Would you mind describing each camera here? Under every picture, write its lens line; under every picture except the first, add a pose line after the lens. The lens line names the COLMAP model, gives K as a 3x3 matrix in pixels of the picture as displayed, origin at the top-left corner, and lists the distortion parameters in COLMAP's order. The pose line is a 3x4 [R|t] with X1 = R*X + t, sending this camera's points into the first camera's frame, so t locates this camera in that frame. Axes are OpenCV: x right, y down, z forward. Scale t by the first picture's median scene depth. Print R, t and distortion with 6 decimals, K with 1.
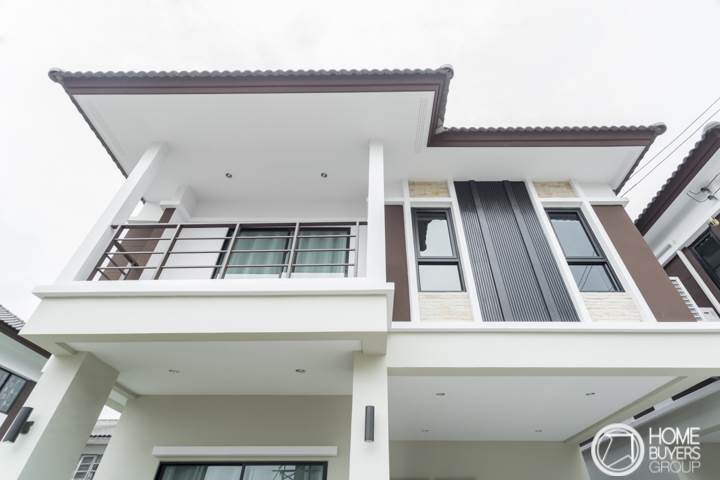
lens RADIAL K [[326.7, 0, 375.4], [0, 326.7, 239.2], [0, 0, 1]] dist [0.000183, 0.000086]
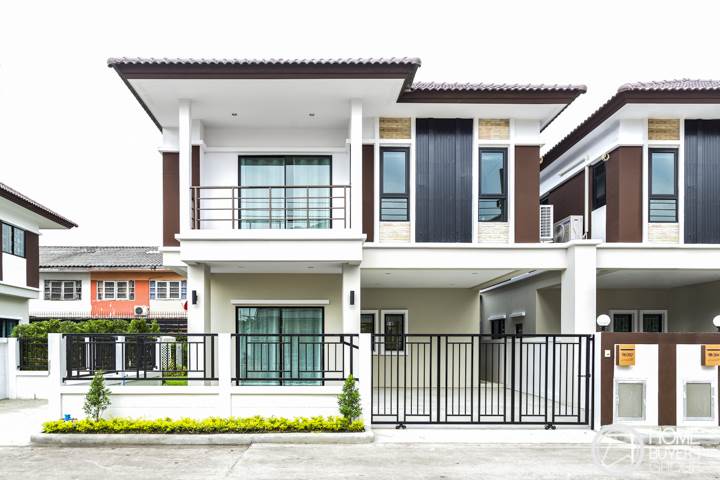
lens RADIAL K [[479.7, 0, 360.0], [0, 479.7, 240.0], [0, 0, 1]] dist [-0.001320, -0.000858]
pose [[0.995969, 0.015000, 0.088432, -0.145630], [-0.058216, 0.858141, 0.510103, -0.808931], [-0.068236, -0.513196, 0.855555, -0.892683]]
